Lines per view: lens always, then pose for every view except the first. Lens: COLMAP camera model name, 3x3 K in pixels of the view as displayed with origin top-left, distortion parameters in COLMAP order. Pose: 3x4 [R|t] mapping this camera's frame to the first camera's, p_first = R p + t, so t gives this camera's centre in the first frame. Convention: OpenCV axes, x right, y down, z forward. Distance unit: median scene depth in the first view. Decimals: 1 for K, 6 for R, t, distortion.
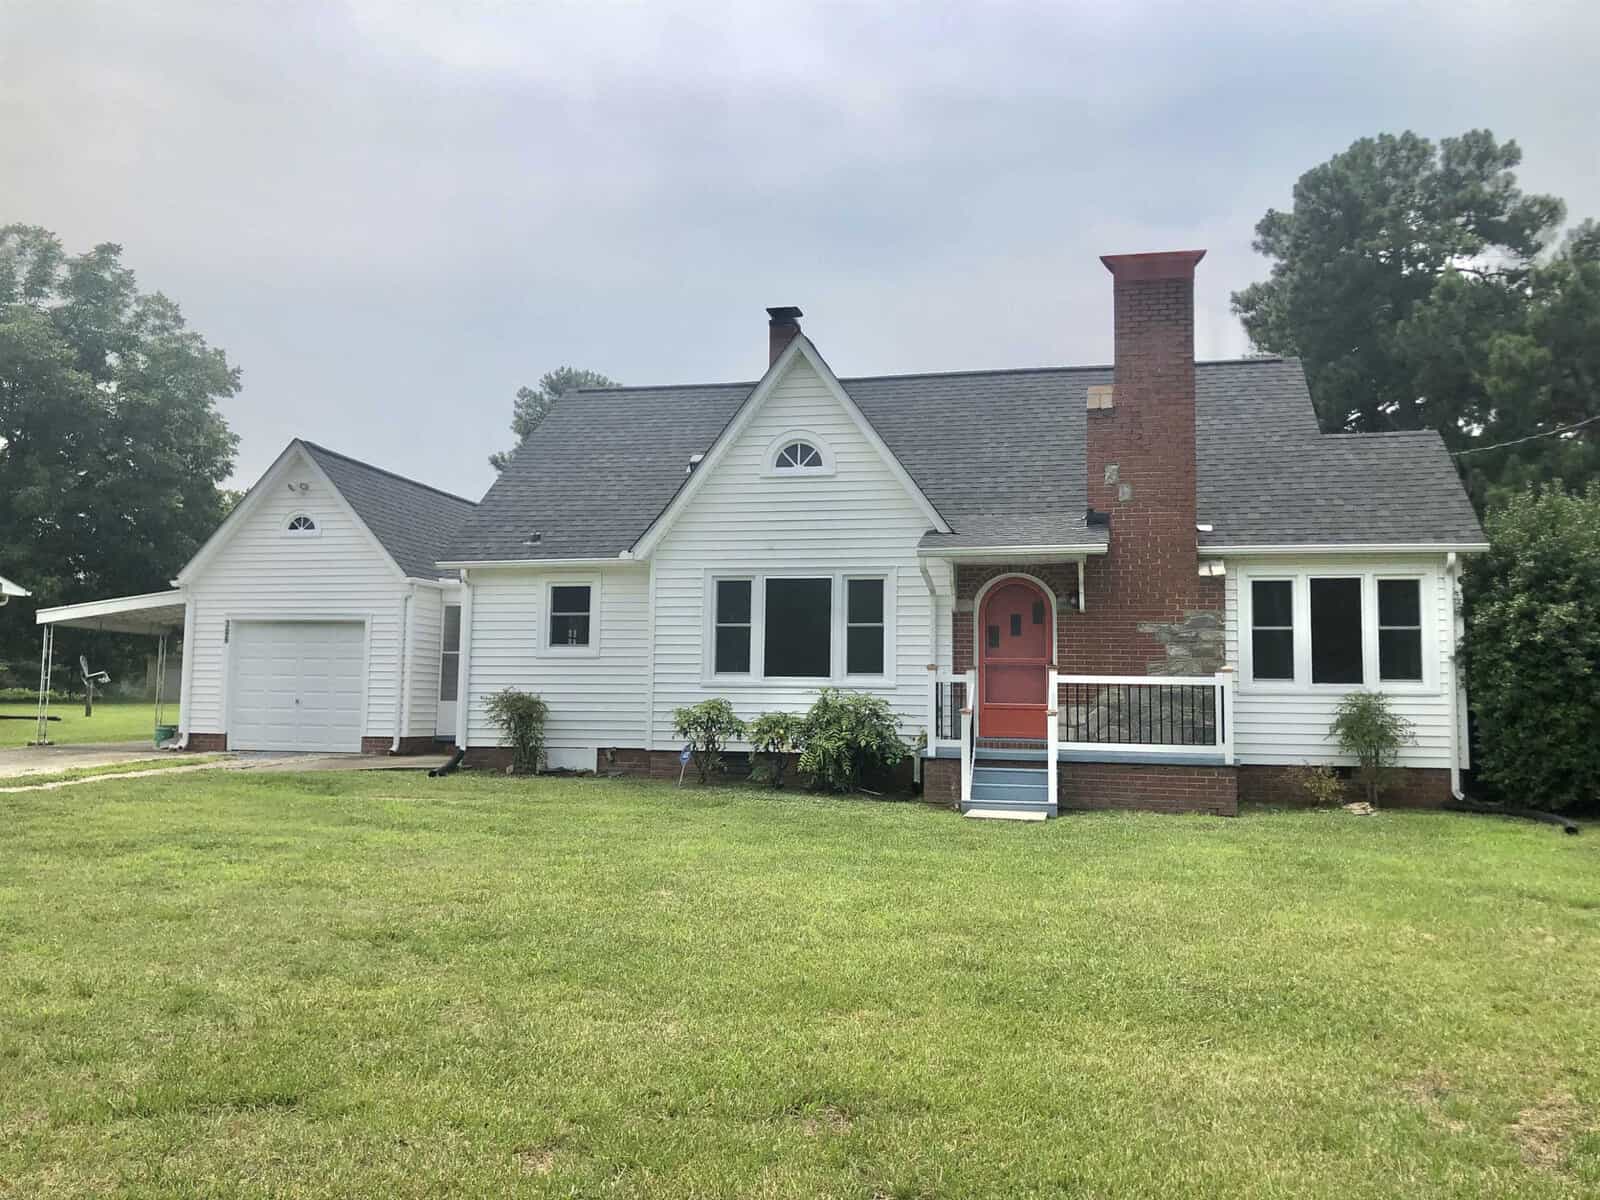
lens RADIAL K [[1263.3, 0, 794.2], [0, 1263.3, 588.6], [0, 0, 1]] dist [0.098751, -0.165451]
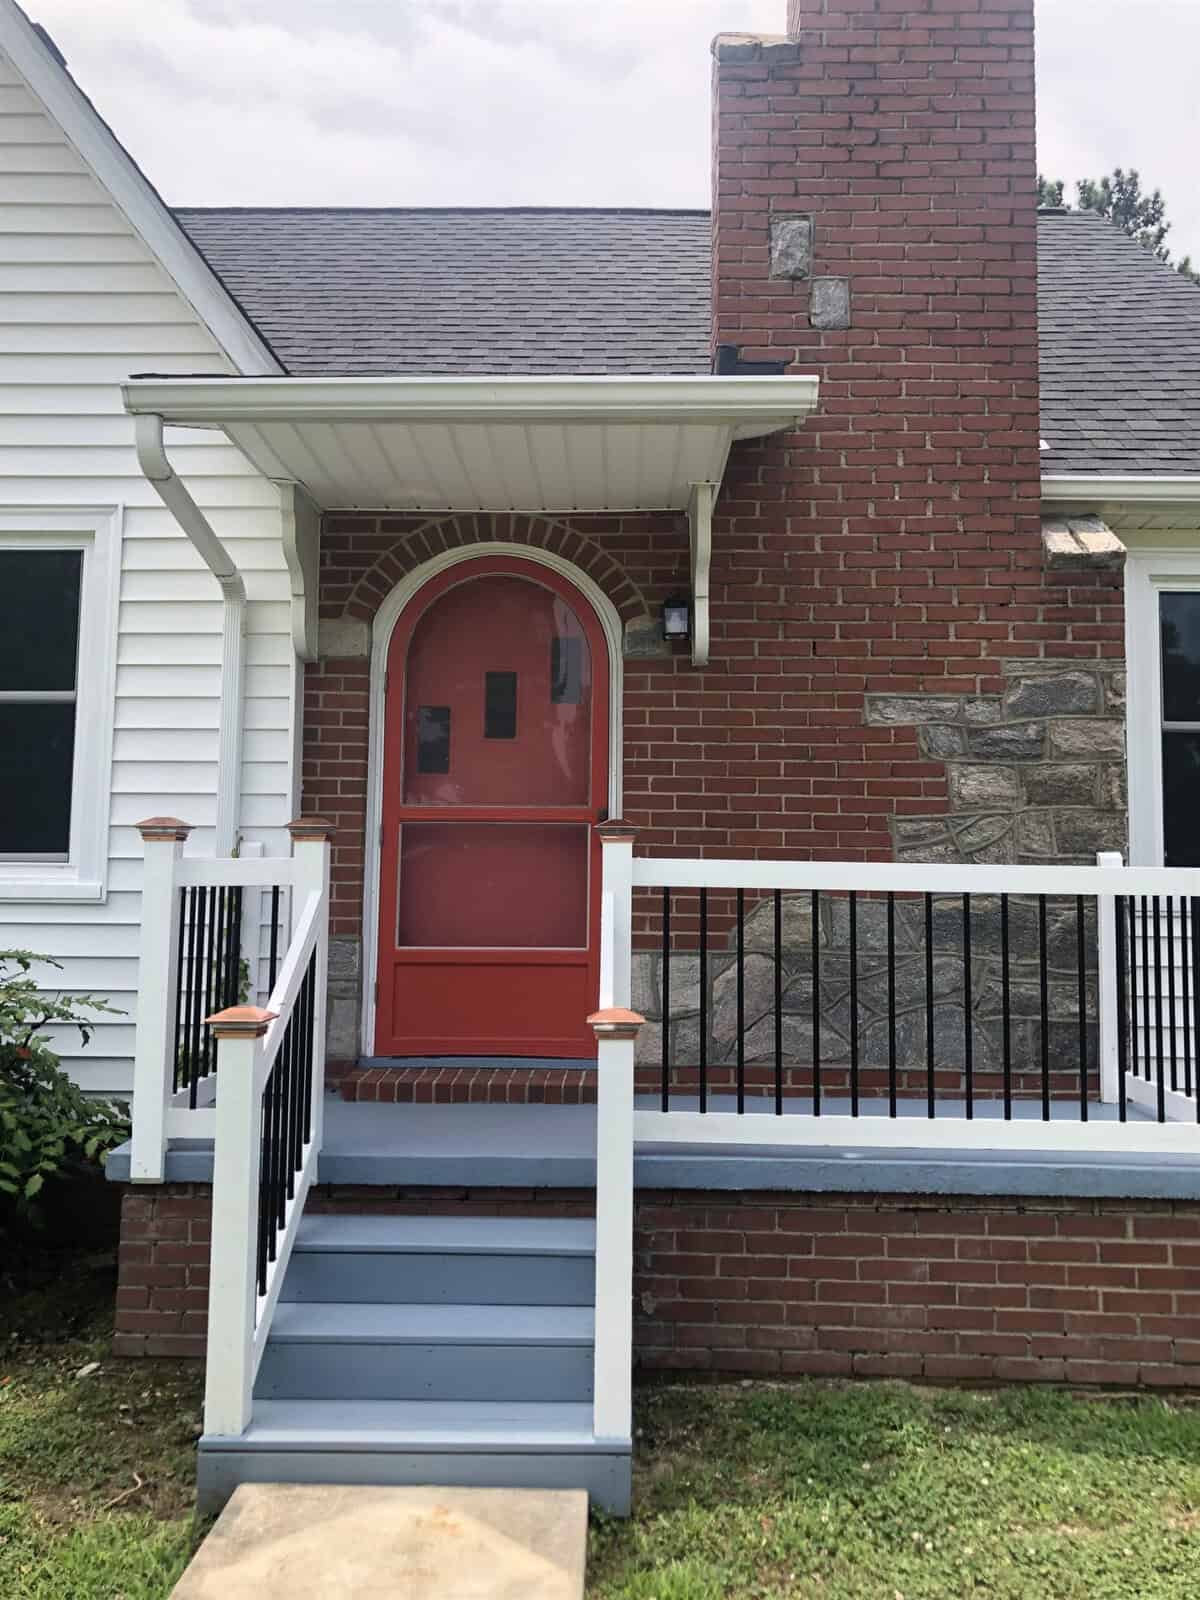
lens RADIAL K [[1291.7, 0, 535.5], [0, 1291.7, 782.4], [0, 0, 1]] dist [0.111500, -0.168700]
pose [[0.987276, 0.010487, 0.158668, 0.133028], [-0.013028, 0.999803, 0.014986, 0.044355], [-0.158479, -0.016862, 0.987218, 0.677891]]
